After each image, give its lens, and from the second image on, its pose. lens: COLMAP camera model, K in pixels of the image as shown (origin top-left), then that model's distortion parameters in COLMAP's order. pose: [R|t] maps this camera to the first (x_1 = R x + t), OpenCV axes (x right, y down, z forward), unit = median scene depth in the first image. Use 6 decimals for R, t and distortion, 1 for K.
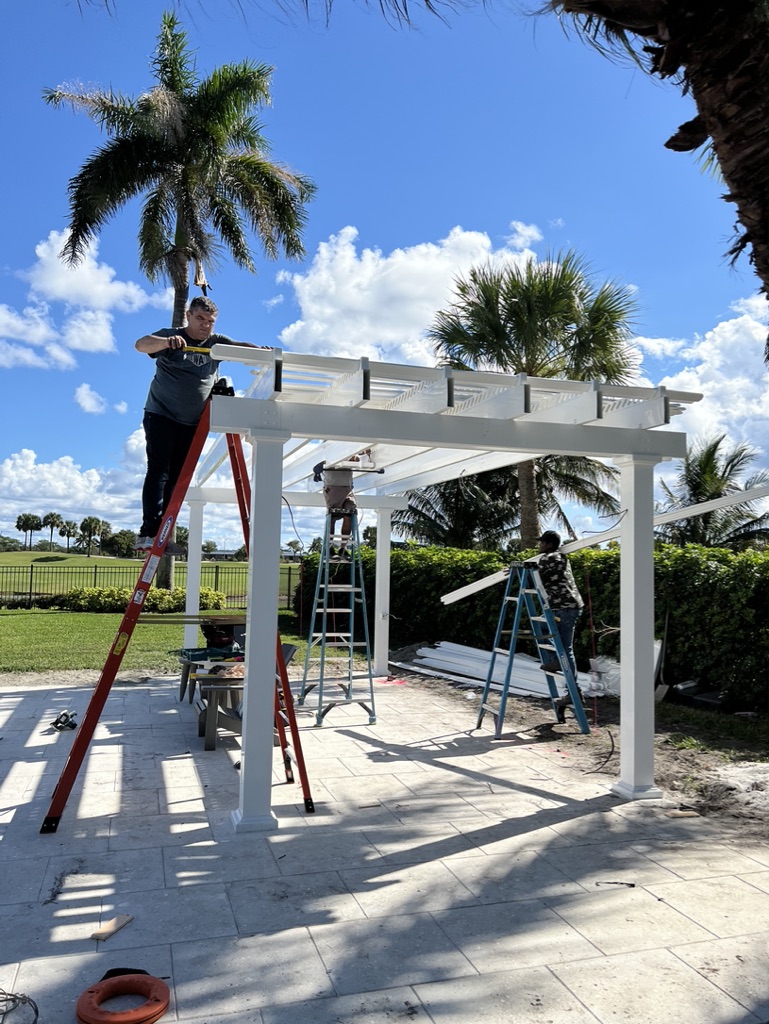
lens RADIAL K [[776.9, 0, 390.3], [0, 776.9, 512.8], [0, 0, 1]] dist [0.043715, -0.039277]
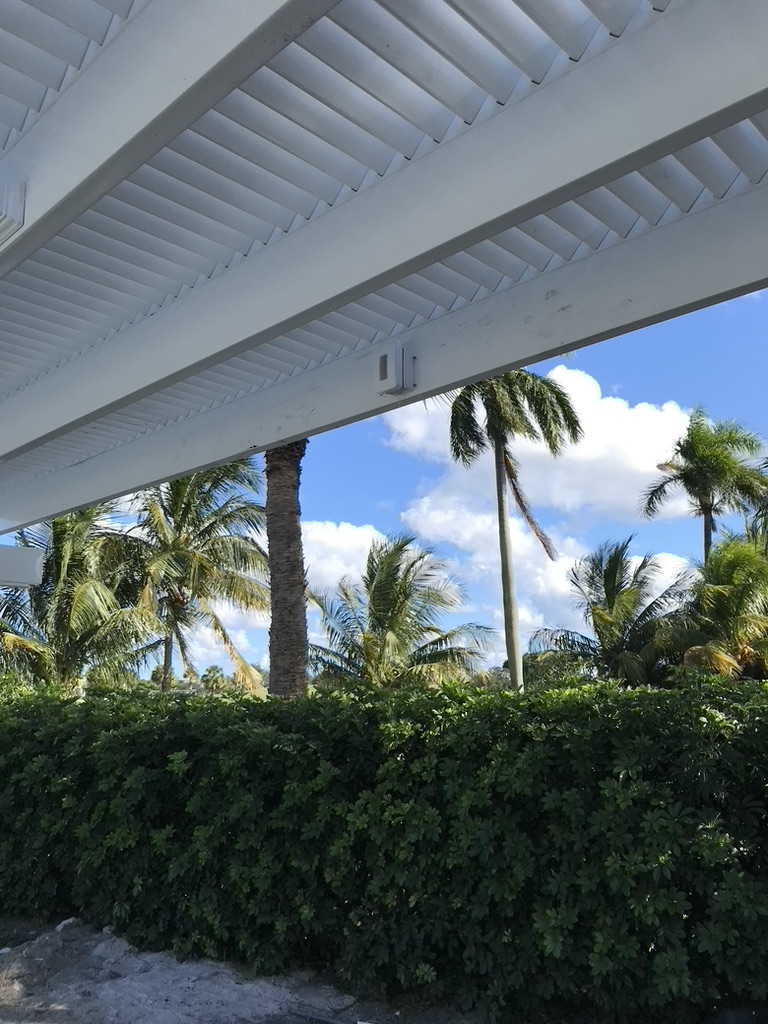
lens RADIAL K [[850.5, 0, 367.2], [0, 850.5, 499.4], [0, 0, 1]] dist [0.022030, 0.005514]
pose [[0.890796, 0.074558, 0.448245, -0.021752], [-0.003667, 0.987595, -0.156983, 0.017169], [-0.454388, 0.138196, 0.880019, 0.561992]]
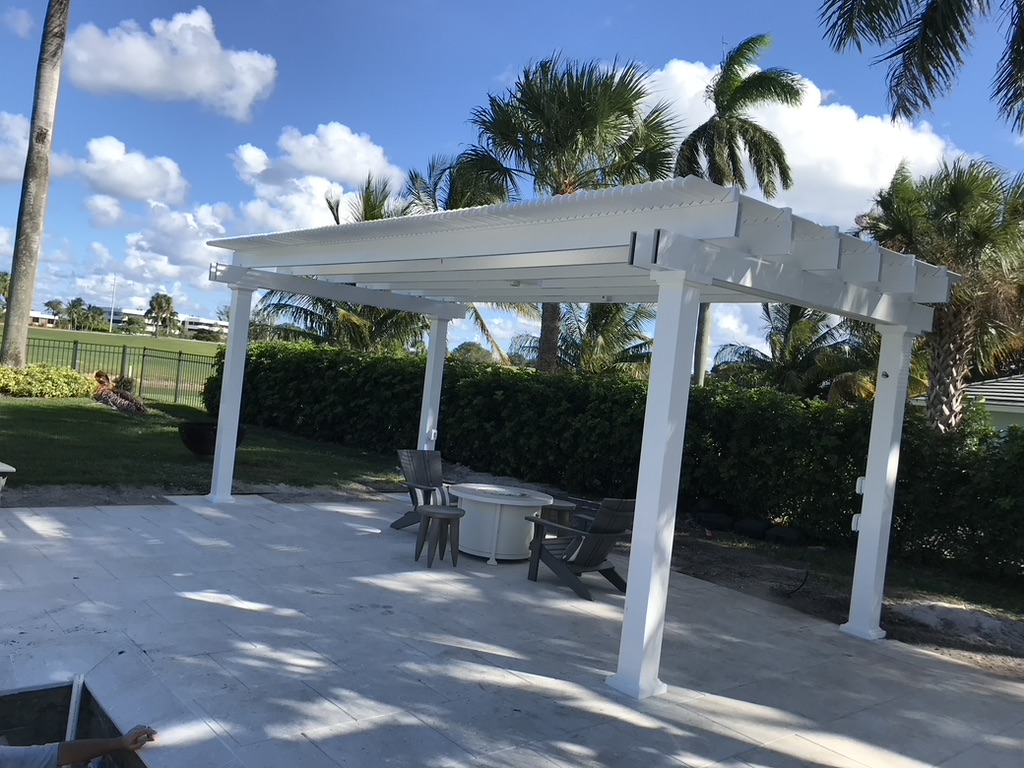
lens RADIAL K [[850.5, 0, 529.3], [0, 850.5, 381.9], [0, 0, 1]] dist [0.022030, 0.005514]
pose [[0.912045, 0.075112, 0.403152, -0.287998], [-0.114410, 0.990654, 0.074259, -0.012906], [-0.393807, -0.113852, 0.912115, 0.061454]]
